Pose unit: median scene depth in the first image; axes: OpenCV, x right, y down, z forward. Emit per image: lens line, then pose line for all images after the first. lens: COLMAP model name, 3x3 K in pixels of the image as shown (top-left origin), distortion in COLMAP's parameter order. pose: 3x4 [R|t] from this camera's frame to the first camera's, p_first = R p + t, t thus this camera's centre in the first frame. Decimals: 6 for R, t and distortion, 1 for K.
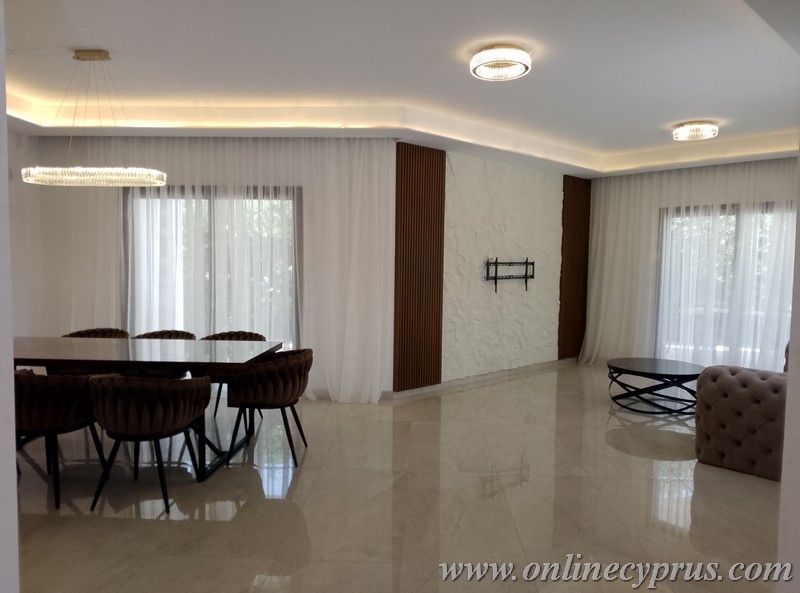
lens RADIAL K [[592.5, 0, 401.6], [0, 592.5, 299.2], [0, 0, 1]] dist [0.025584, -0.037521]
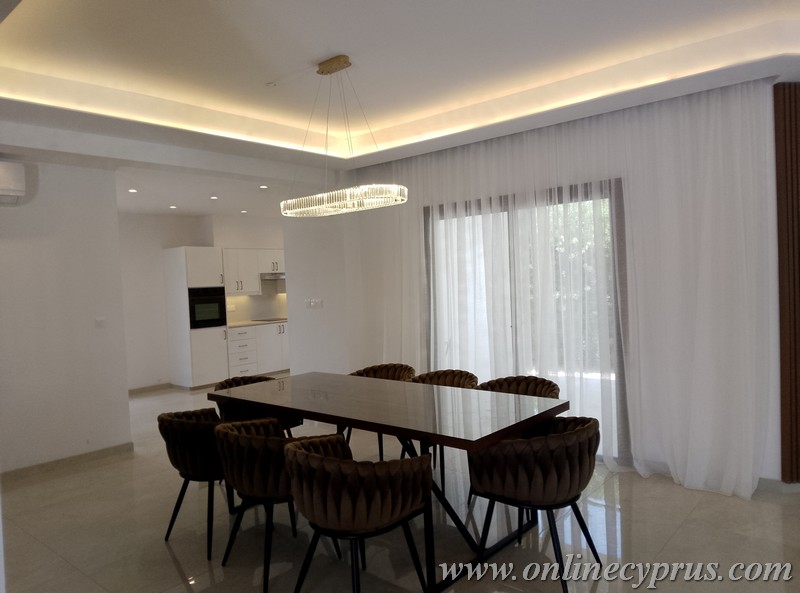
lens RADIAL K [[592.5, 0, 400.3], [0, 592.5, 301.9], [0, 0, 1]] dist [0.025584, -0.037521]
pose [[0.783066, -0.025165, -0.621429, 0.068066], [0.015372, 0.999659, -0.021111, -0.027593], [0.621749, 0.006979, 0.783186, 0.265492]]
